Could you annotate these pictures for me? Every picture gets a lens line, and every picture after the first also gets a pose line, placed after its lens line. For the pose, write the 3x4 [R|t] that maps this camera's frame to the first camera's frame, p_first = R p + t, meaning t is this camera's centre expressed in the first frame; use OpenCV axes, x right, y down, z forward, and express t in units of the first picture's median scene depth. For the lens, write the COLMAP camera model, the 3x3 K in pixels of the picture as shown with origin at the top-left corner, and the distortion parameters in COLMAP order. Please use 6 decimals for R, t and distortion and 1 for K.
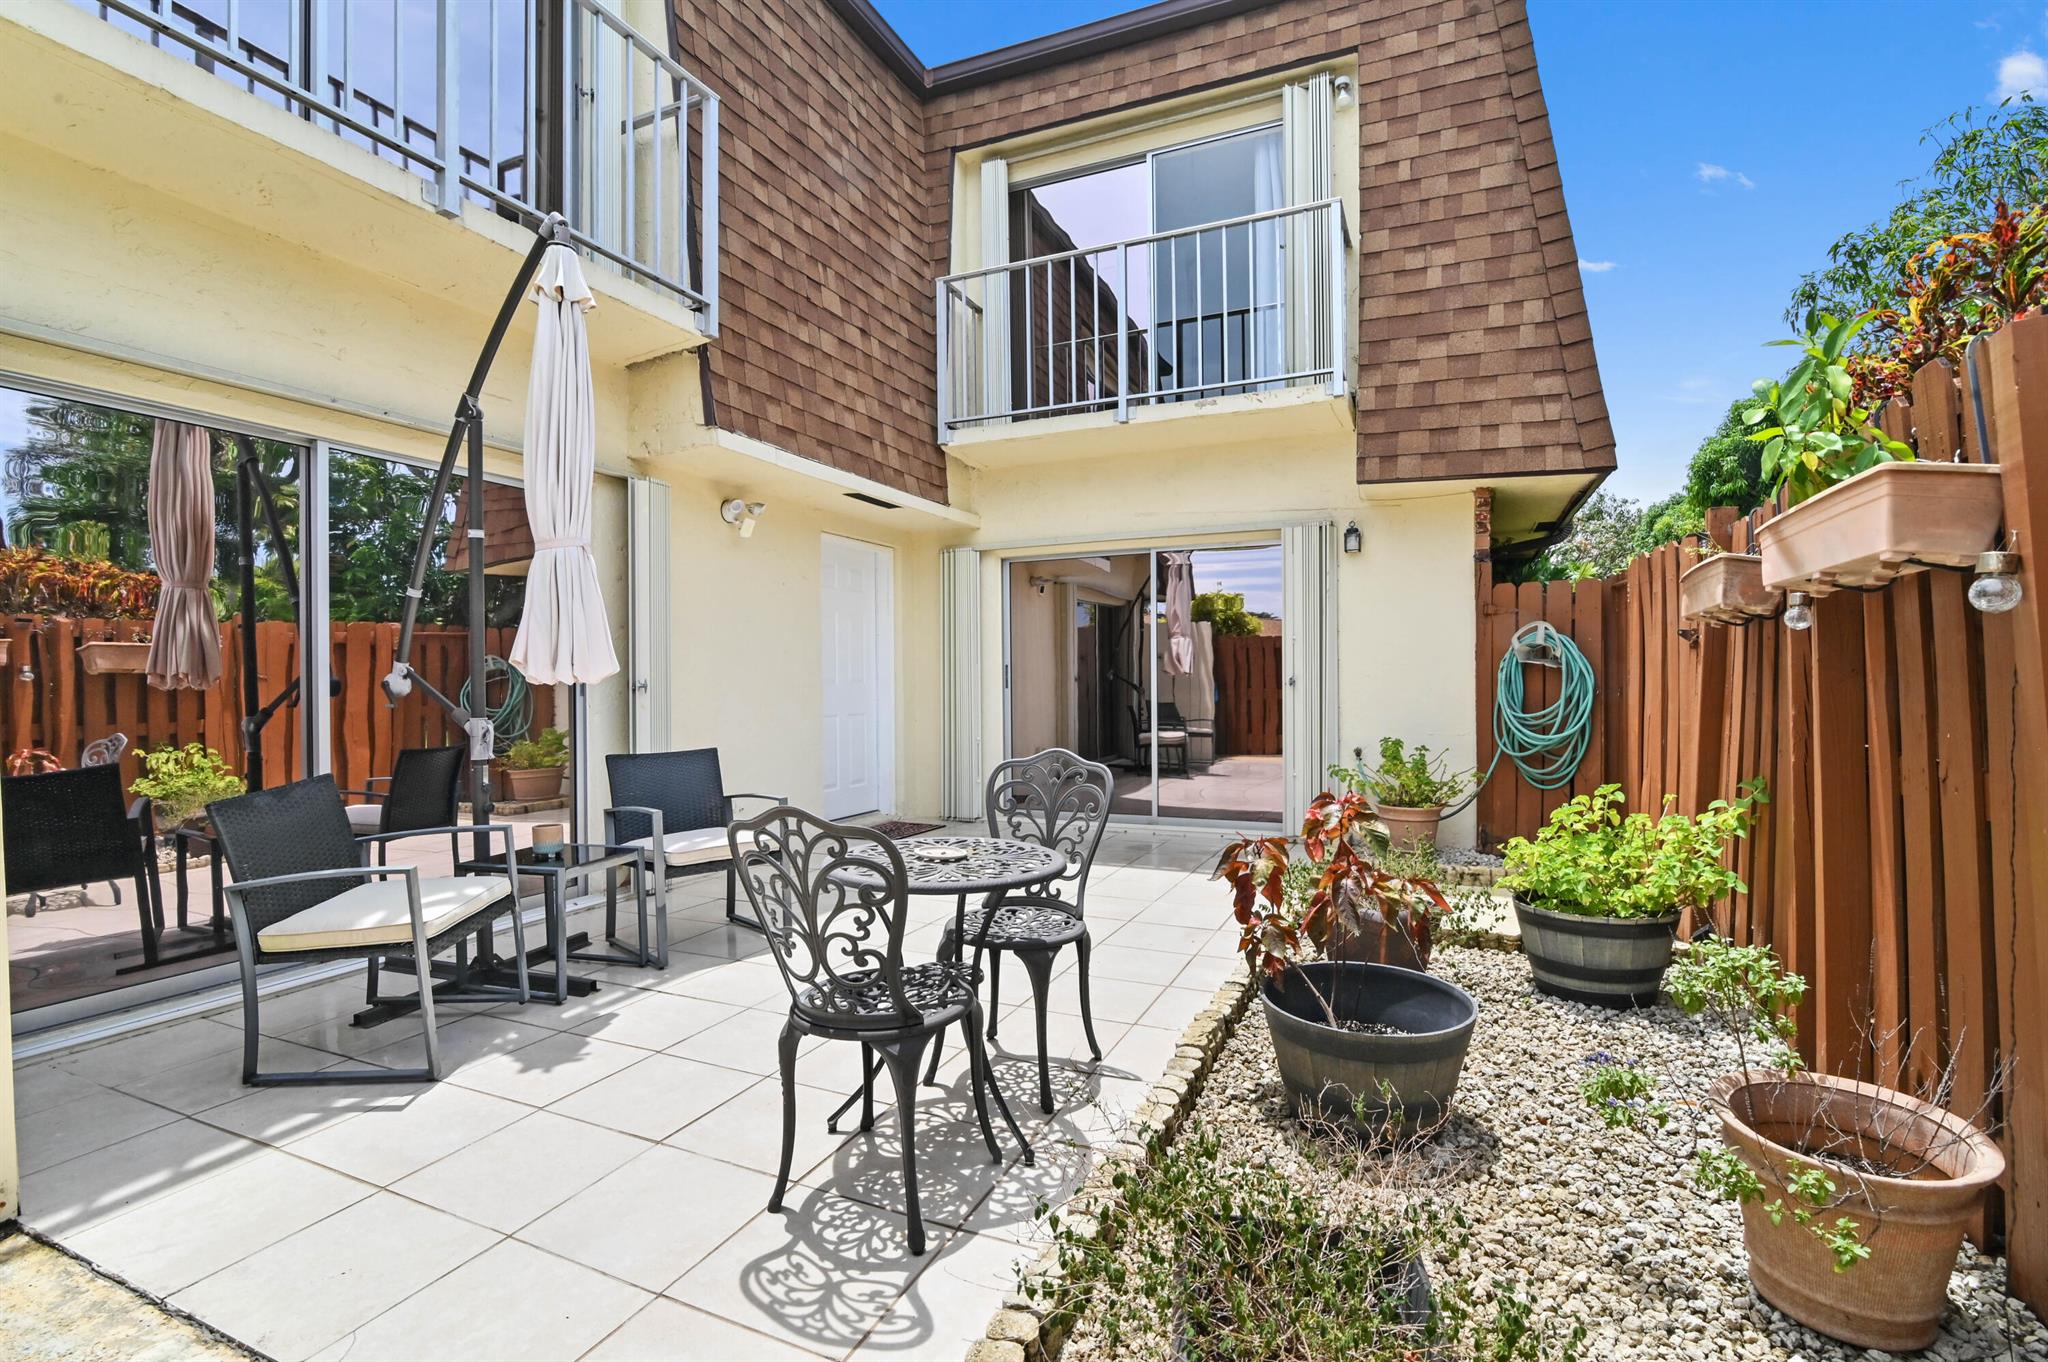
lens RADIAL K [[957.6, 0, 1022.7], [0, 957.6, 682.4], [0, 0, 1]] dist [-0.013542, 0.001050]
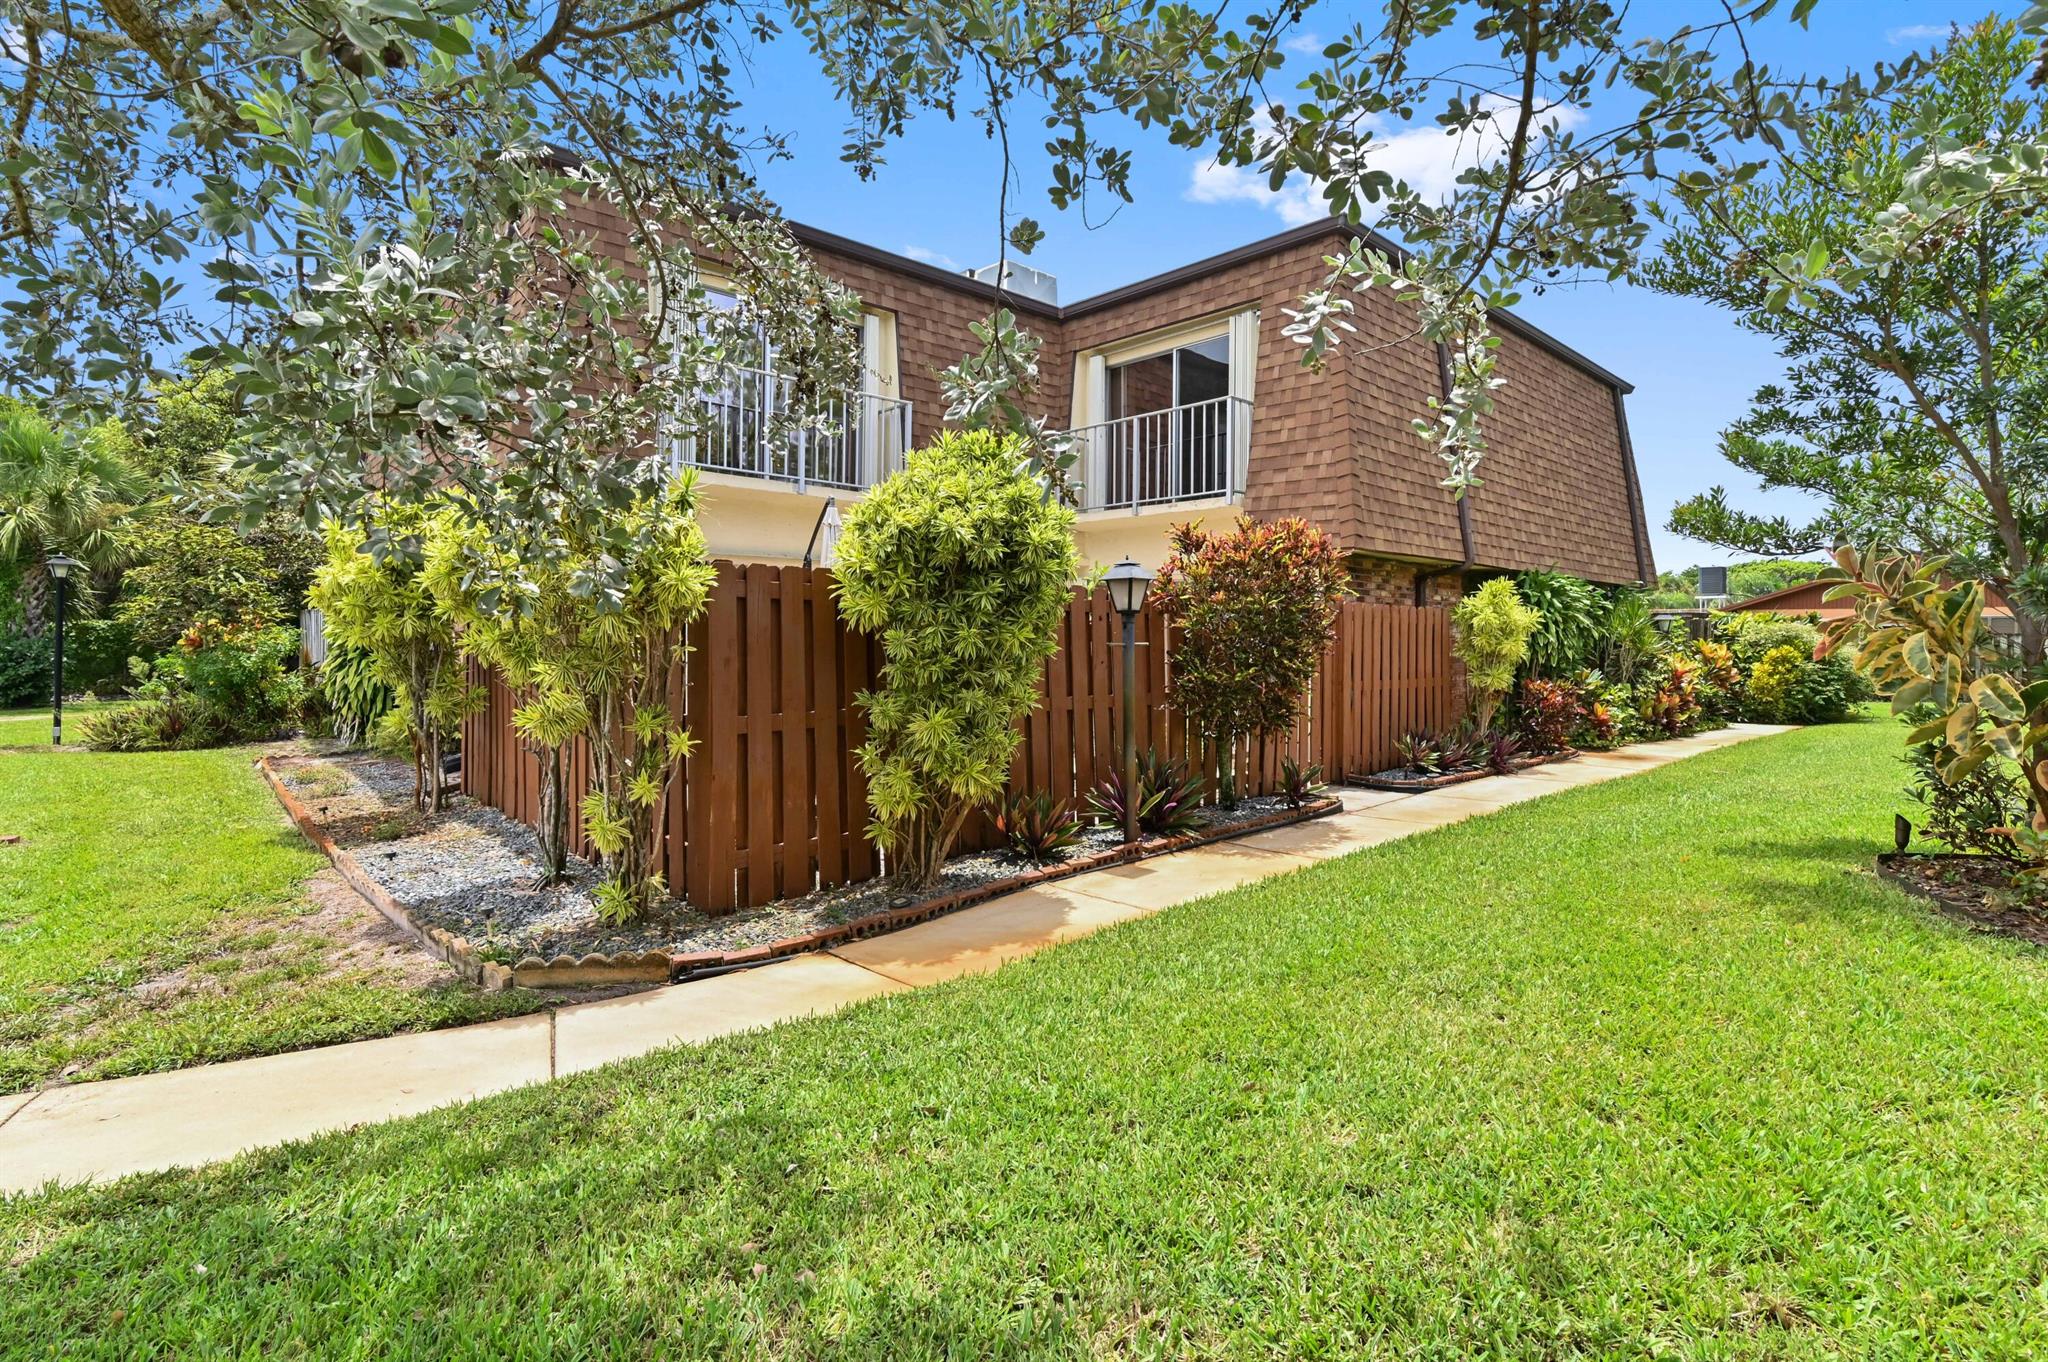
lens RADIAL K [[957.6, 0, 1027.3], [0, 957.6, 671.5], [0, 0, 1]] dist [-0.013542, 0.001050]
pose [[0.915483, 0.034679, -0.400858, 0.662557], [-0.023699, 0.999197, 0.032320, -0.029344], [0.401657, -0.020089, 0.915570, -0.761699]]
